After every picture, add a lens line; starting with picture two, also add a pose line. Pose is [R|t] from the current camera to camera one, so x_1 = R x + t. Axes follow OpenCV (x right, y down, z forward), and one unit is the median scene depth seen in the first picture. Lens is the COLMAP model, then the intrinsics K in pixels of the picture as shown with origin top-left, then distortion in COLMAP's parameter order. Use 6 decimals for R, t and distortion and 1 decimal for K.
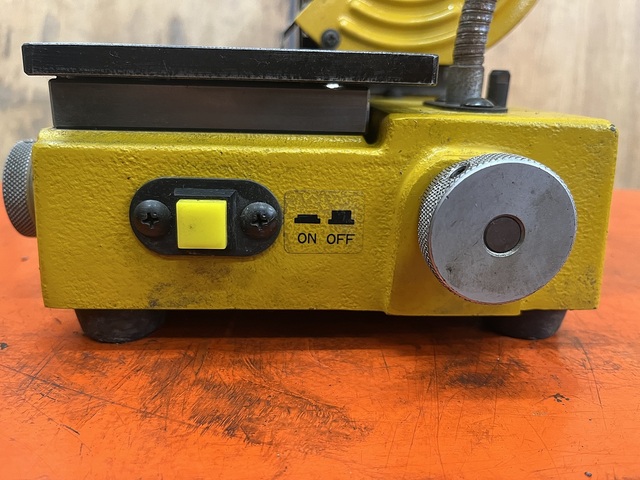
lens RADIAL K [[513.8, 0, 320.0], [0, 513.8, 240.0], [0, 0, 1]] dist [0.005707, -0.062430]
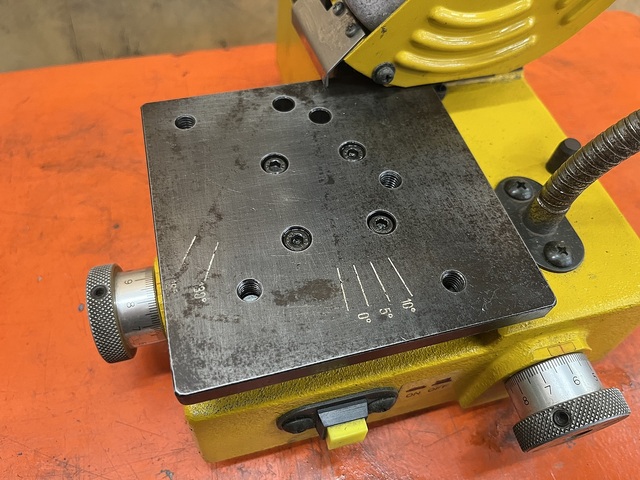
lens RADIAL K [[504.4, 0, 316.0], [0, 504.4, 239.5], [0, 0, 1]] dist [0.035912, -0.096222]
pose [[0.979978, -0.150029, 0.130898, -0.361033], [0.034688, 0.776025, 0.629747, -1.075944], [-0.196061, -0.612598, 0.765692, 0.343853]]
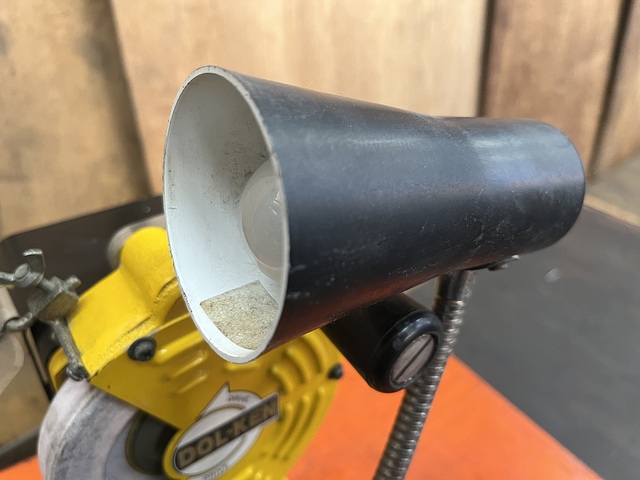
lens RADIAL K [[513.8, 0, 320.0], [0, 513.8, 240.0], [0, 0, 1]] dist [0.005707, -0.062430]
pose [[0.838149, -0.299489, 0.455864, 0.050144], [0.148678, 0.929568, 0.337340, -1.892254], [-0.524786, -0.214964, 0.823644, 0.252178]]
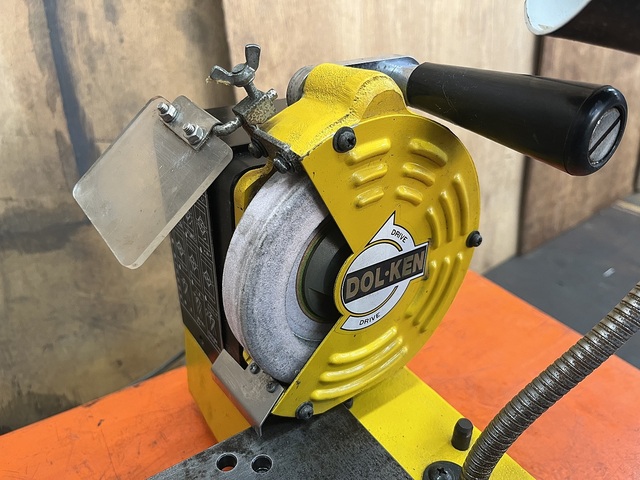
lens RADIAL K [[504.4, 0, 316.0], [0, 504.4, 239.5], [0, 0, 1]] dist [0.035912, -0.096222]
pose [[0.861752, -0.258026, 0.436814, -0.465809], [0.163747, 0.956386, 0.241896, -1.443412], [-0.480178, -0.136928, 0.866418, 0.275861]]
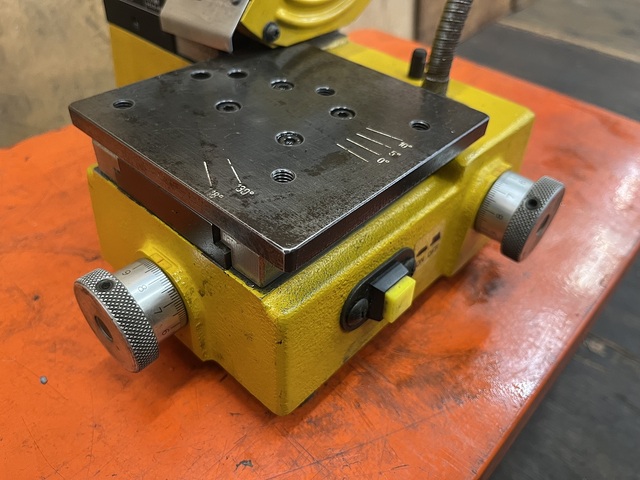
lens RADIAL K [[513.8, 0, 320.0], [0, 513.8, 240.0], [0, 0, 1]] dist [0.005707, -0.062430]
pose [[0.713297, -0.447255, 0.539602, -0.946554], [0.176426, 0.859703, 0.479358, -0.770481], [-0.678292, -0.246725, 0.692132, 0.241462]]
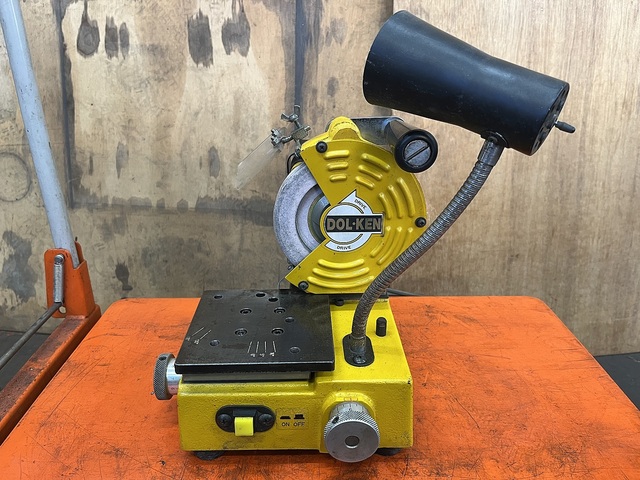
lens RADIAL K [[493.7, 0, 320.0], [0, 493.7, 240.0], [0, 0, 1]] dist [0.026509, -0.000189]
pose [[0.998659, -0.014934, -0.049576, 0.274789], [0.018255, 0.997570, 0.067230, -1.058390], [0.048452, -0.068045, 0.996505, -1.328725]]
